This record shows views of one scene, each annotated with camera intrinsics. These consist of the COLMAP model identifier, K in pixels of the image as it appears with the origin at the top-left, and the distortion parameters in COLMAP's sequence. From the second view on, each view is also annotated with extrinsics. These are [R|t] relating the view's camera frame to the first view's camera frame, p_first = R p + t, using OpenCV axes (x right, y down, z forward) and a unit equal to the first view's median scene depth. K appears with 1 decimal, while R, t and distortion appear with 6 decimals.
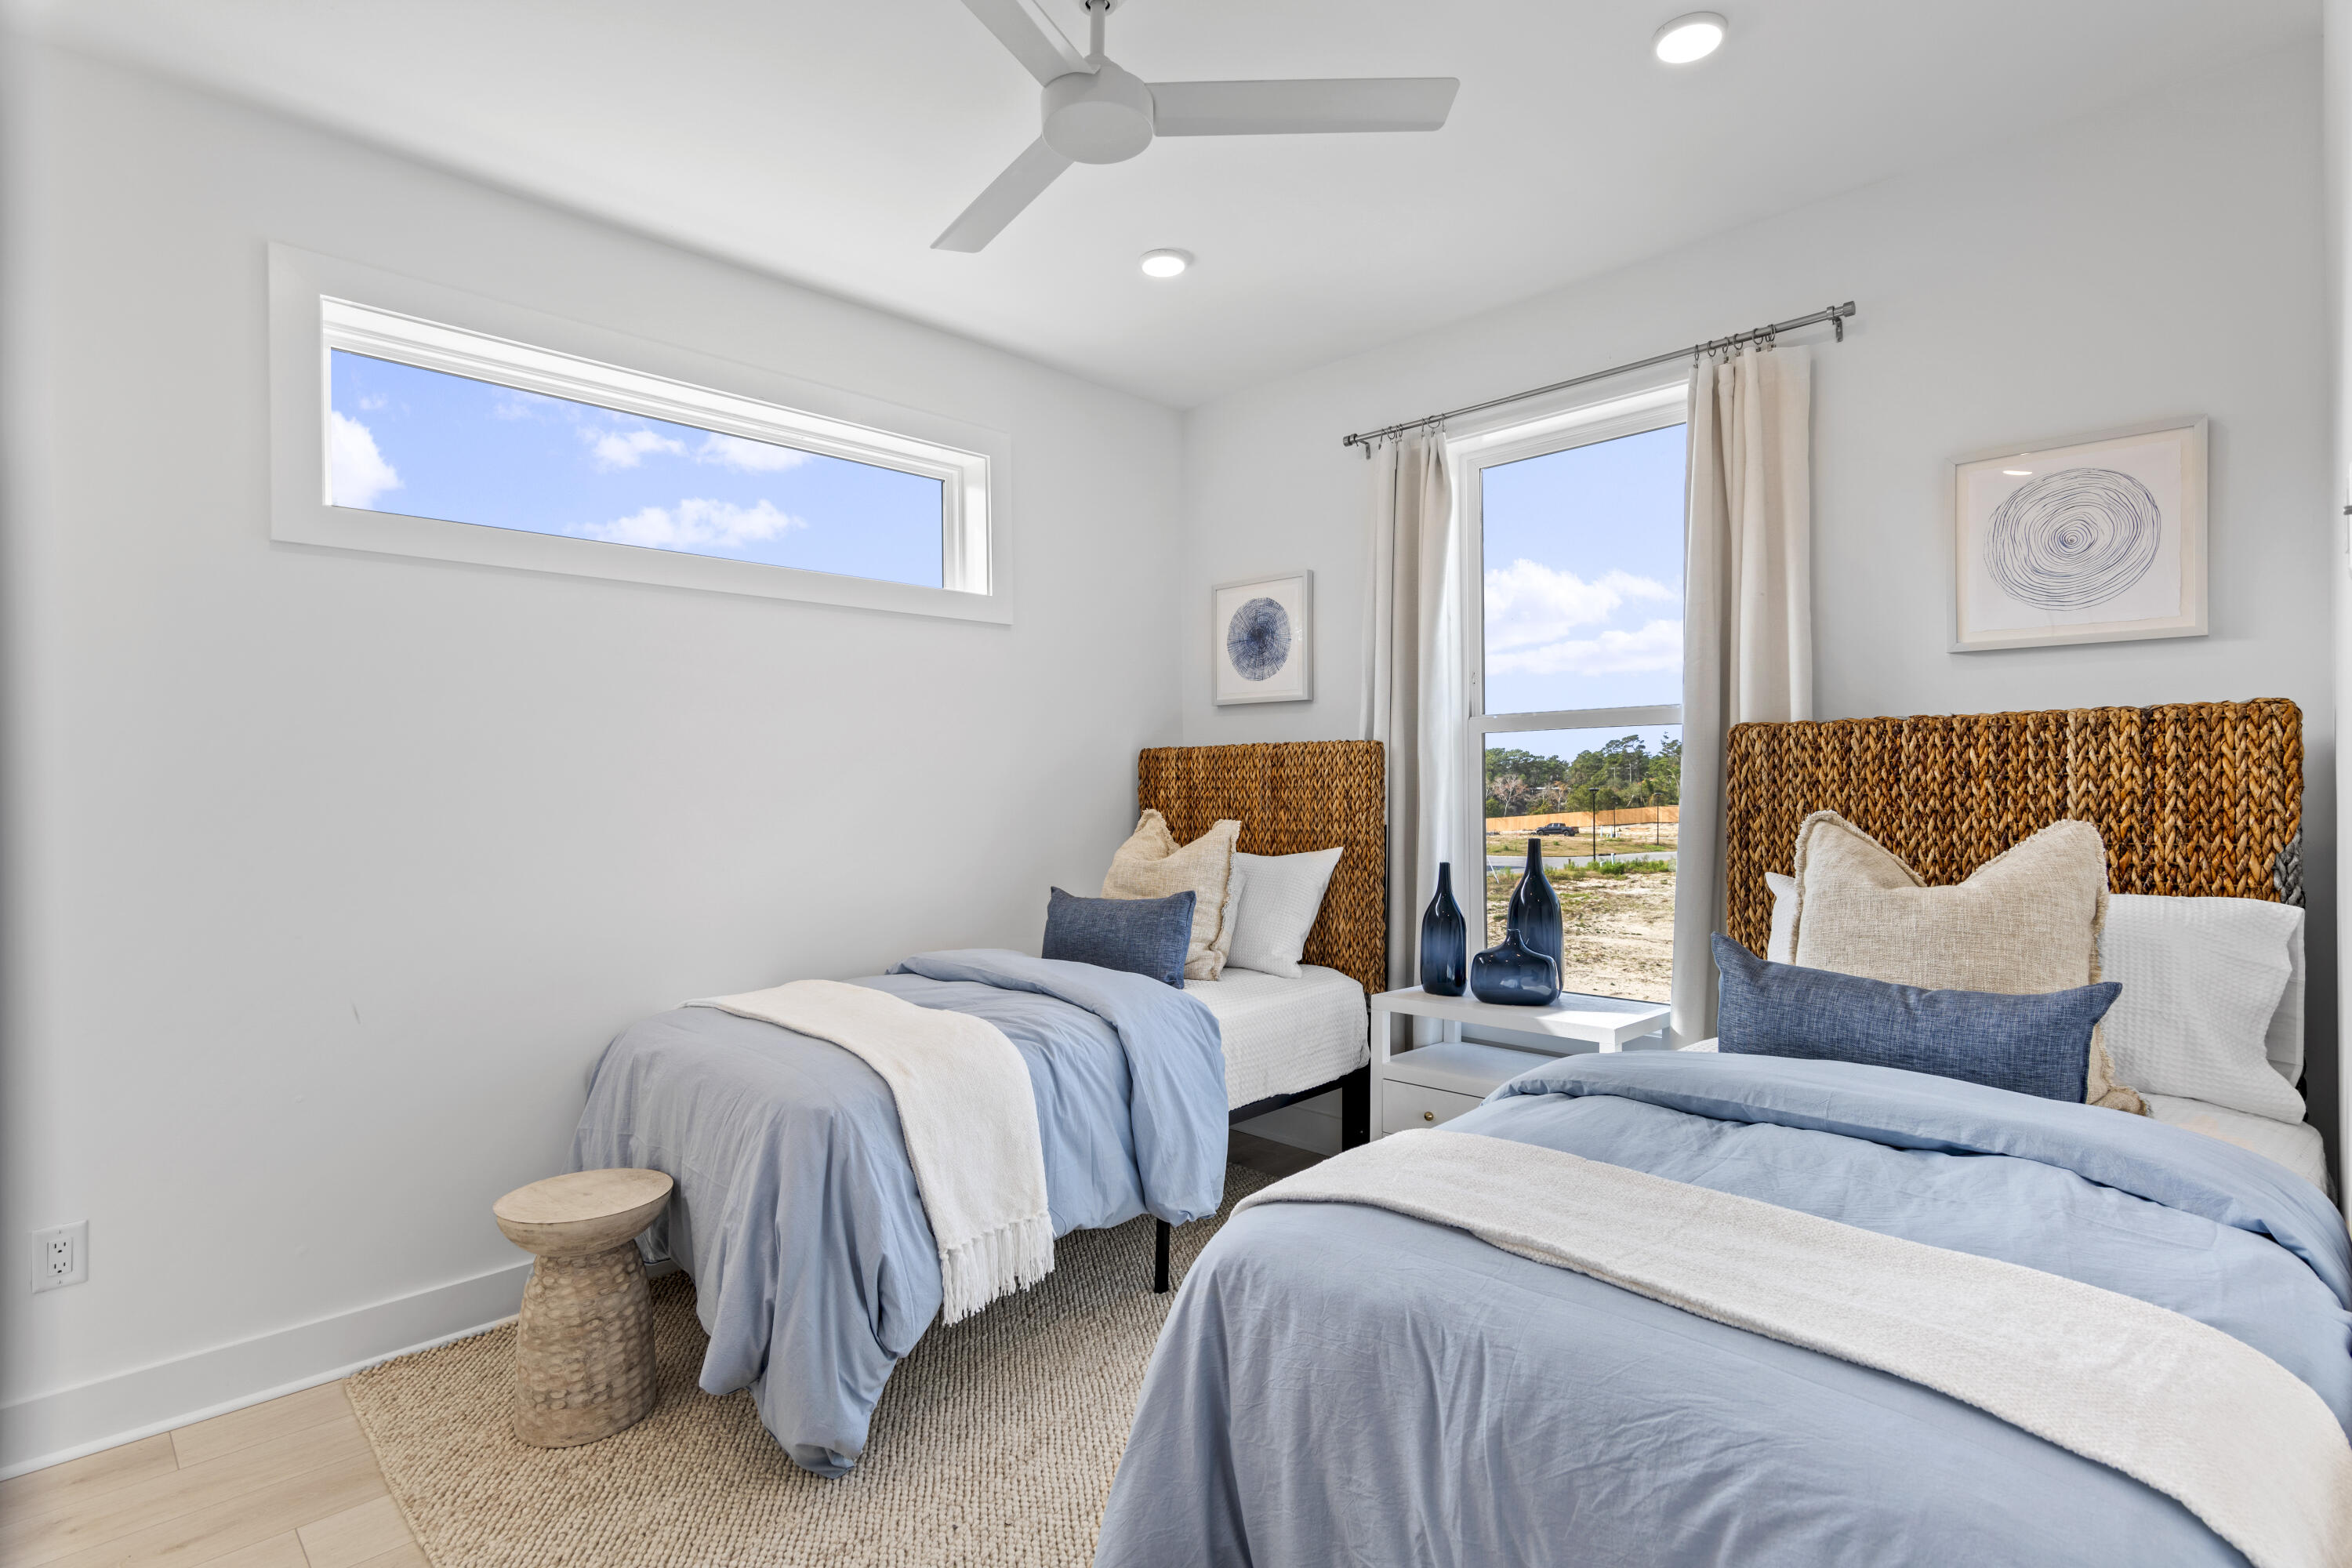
lens RADIAL K [[1147.8, 0, 1177.9], [0, 1147.8, 784.3], [0, 0, 1]] dist [-0.003073, 0.000247]
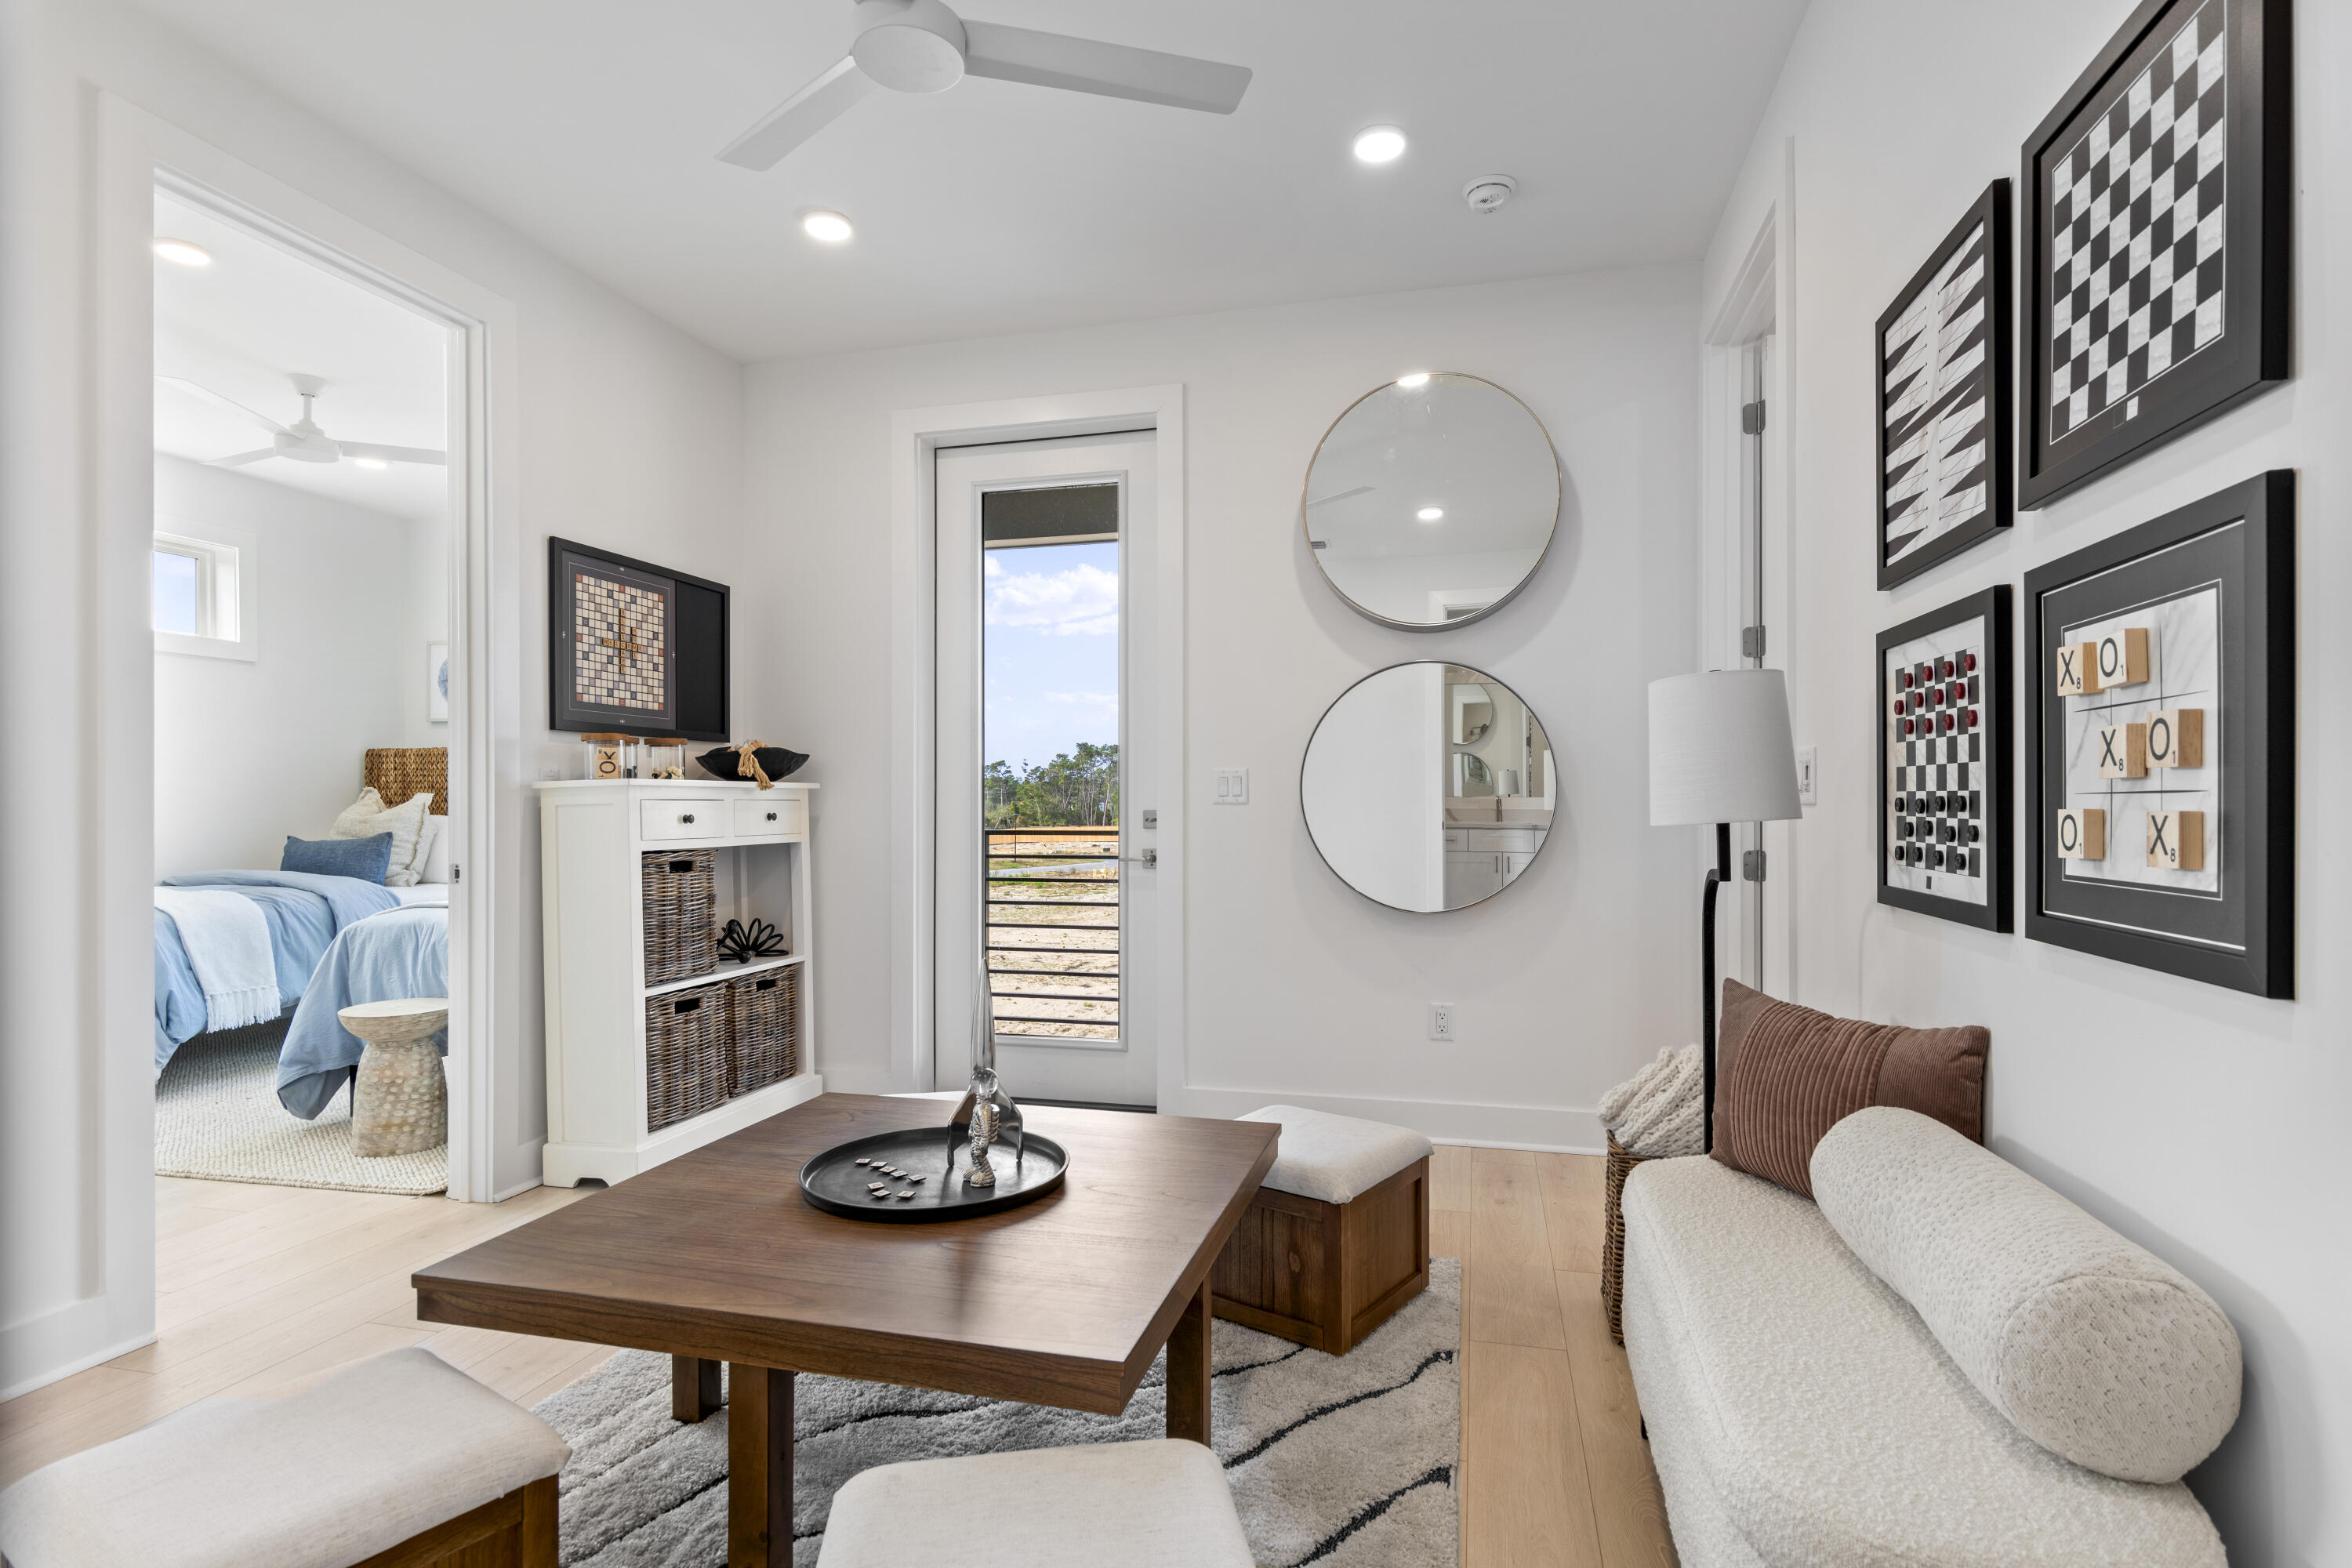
lens RADIAL K [[1147.8, 0, 1182.0], [0, 1147.8, 795.2], [0, 0, 1]] dist [-0.003073, 0.000247]
pose [[0.861484, 0.005039, 0.507760, 0.160298], [0.000278, 0.999946, -0.010396, 0.057669], [-0.507785, 0.009097, 0.861436, -1.048538]]
